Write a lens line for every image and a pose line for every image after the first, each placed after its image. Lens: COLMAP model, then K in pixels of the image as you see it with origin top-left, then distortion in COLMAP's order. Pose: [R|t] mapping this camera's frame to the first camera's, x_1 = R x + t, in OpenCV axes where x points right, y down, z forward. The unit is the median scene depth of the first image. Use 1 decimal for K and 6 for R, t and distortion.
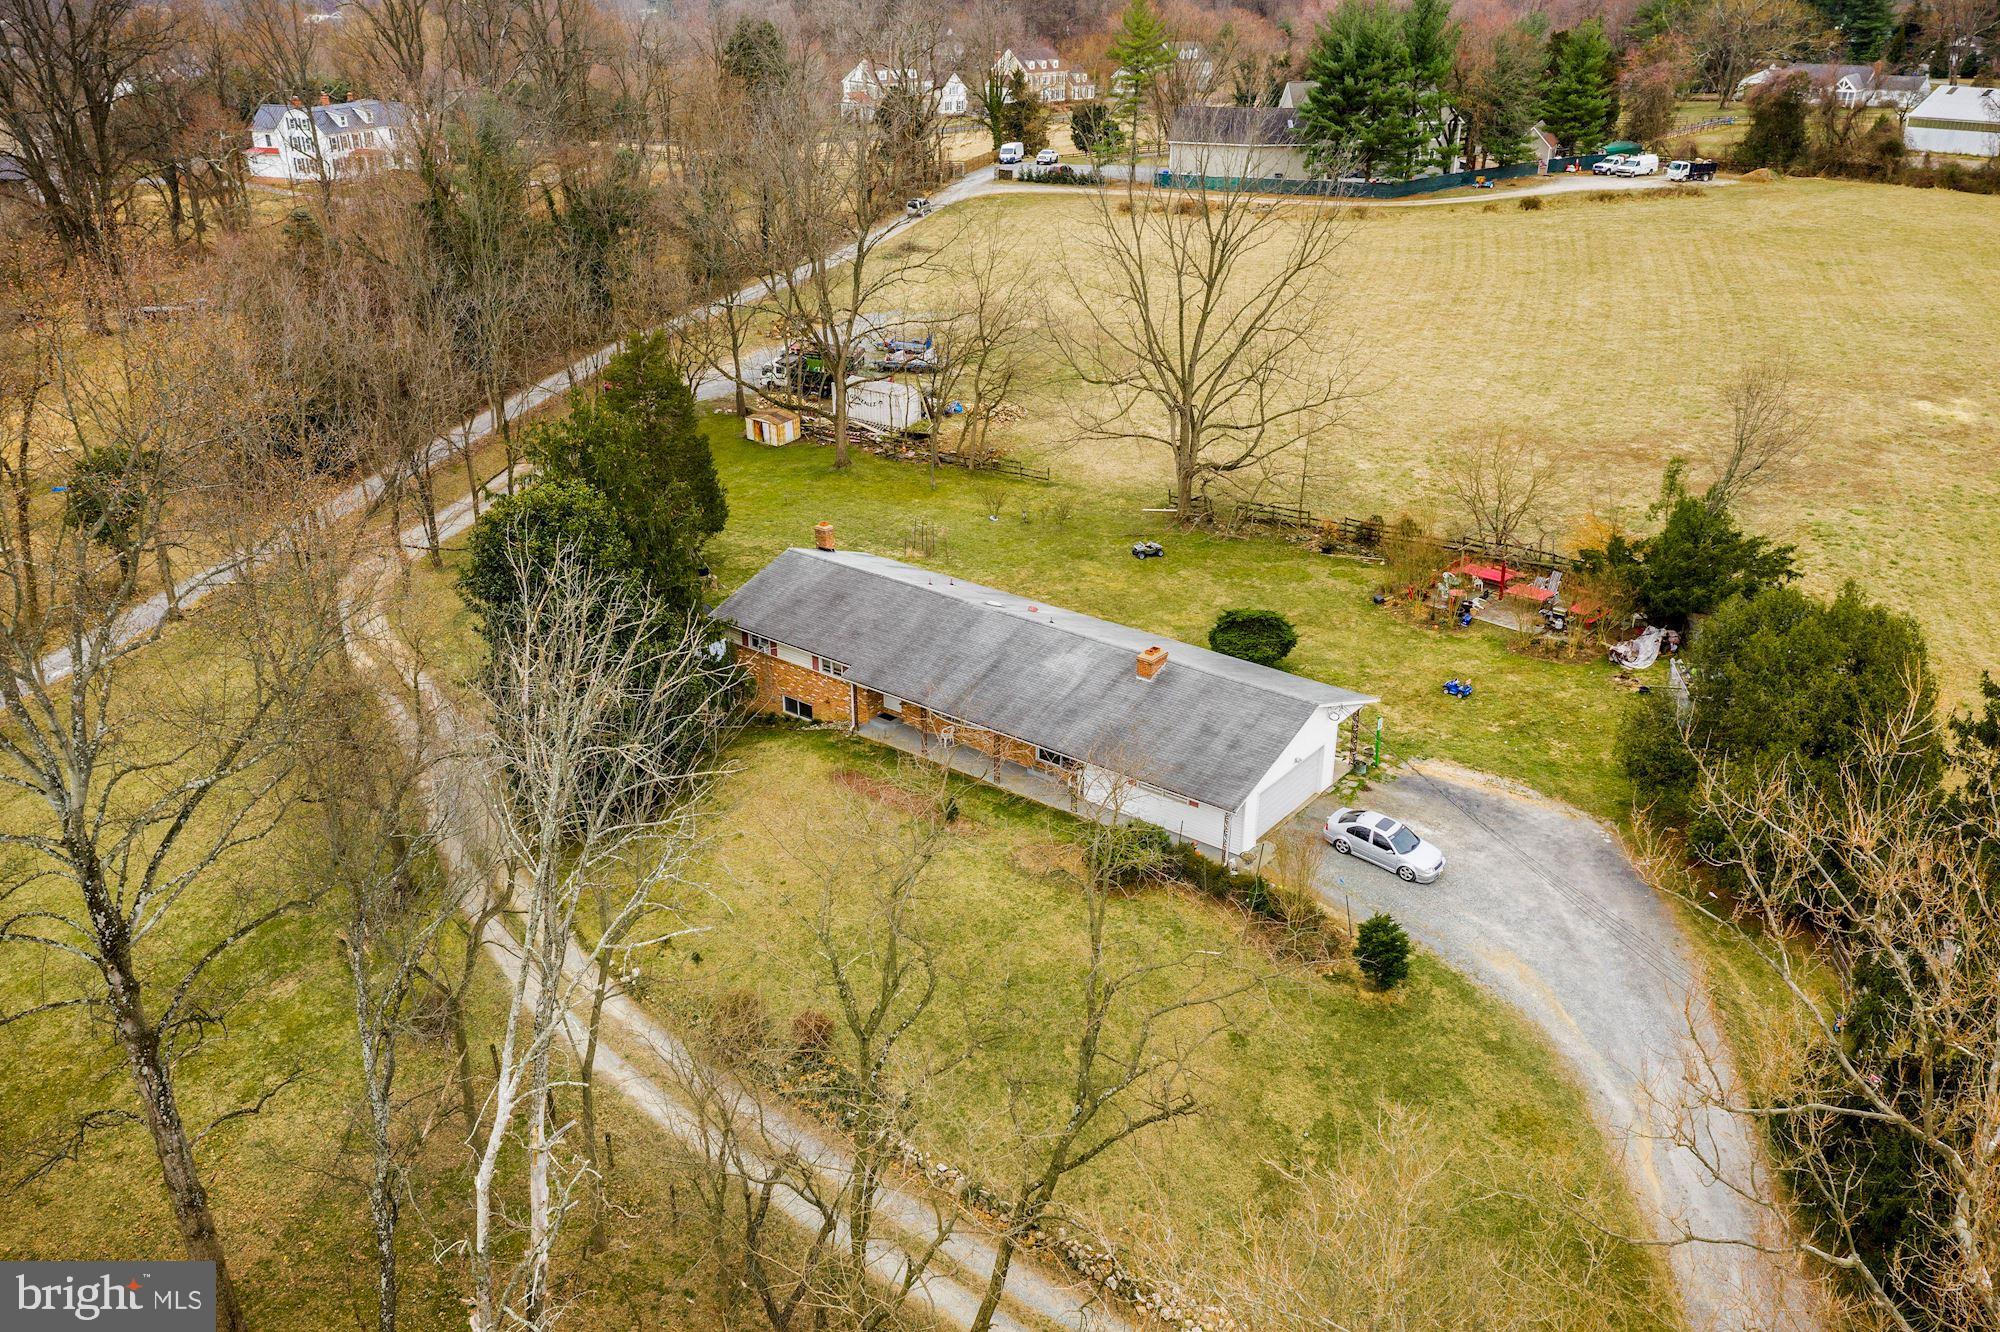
lens RADIAL K [[1612.8, 0, 1000.5], [0, 1612.8, 705.0], [0, 0, 1]] dist [0.035410, 0.013548]
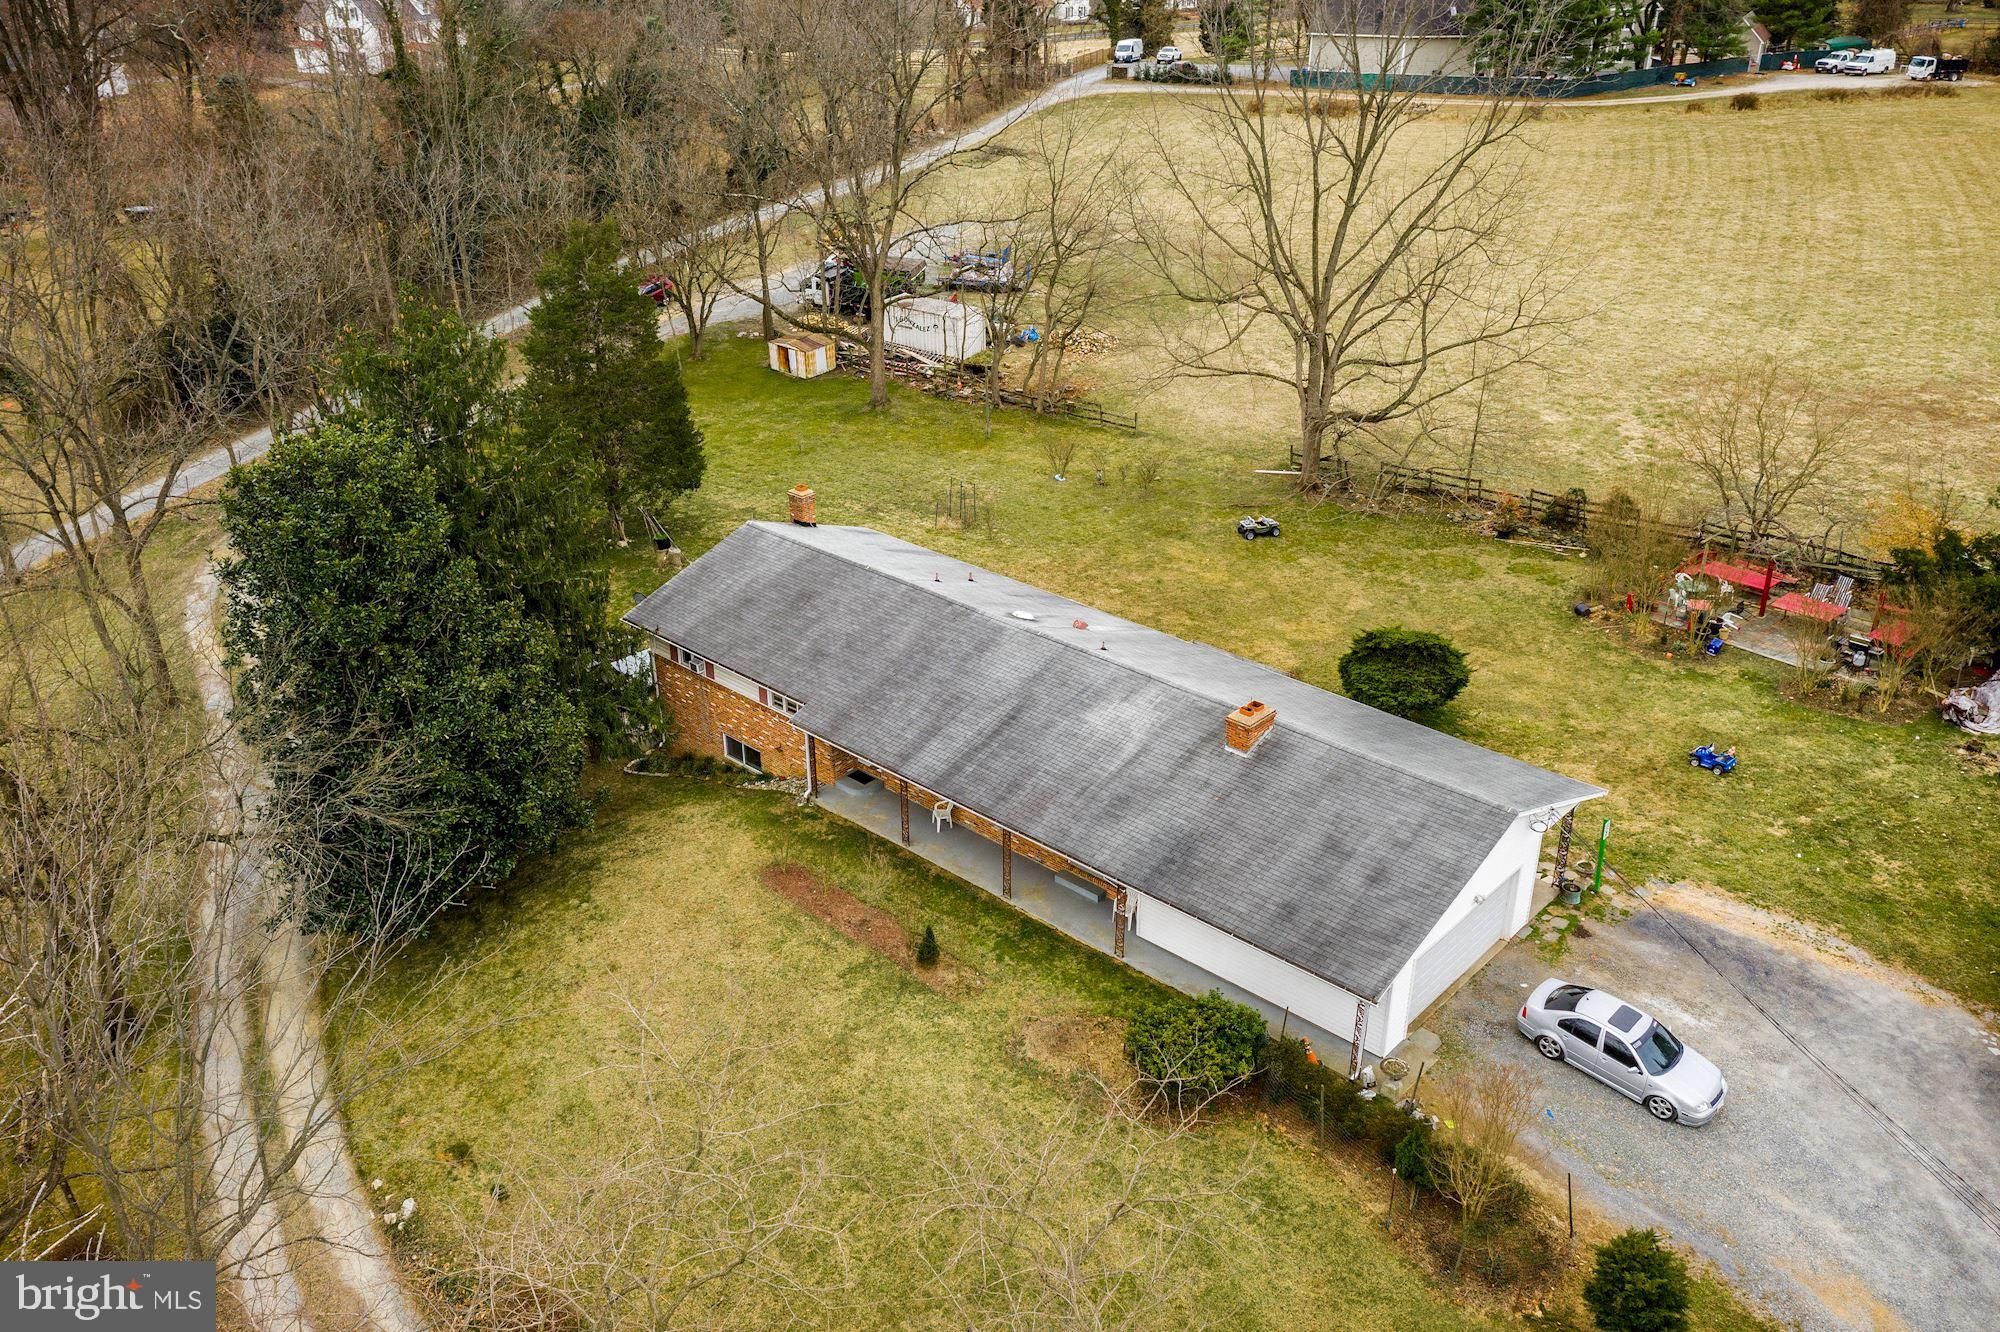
lens RADIAL K [[1612.8, 0, 1000.5], [0, 1612.8, 705.0], [0, 0, 1]] dist [0.035410, 0.013548]
pose [[0.996986, 0.032872, -0.070271, 0.028186], [-0.030220, 0.998802, 0.038476, -0.040095], [0.071452, -0.036236, 0.996786, 0.250095]]
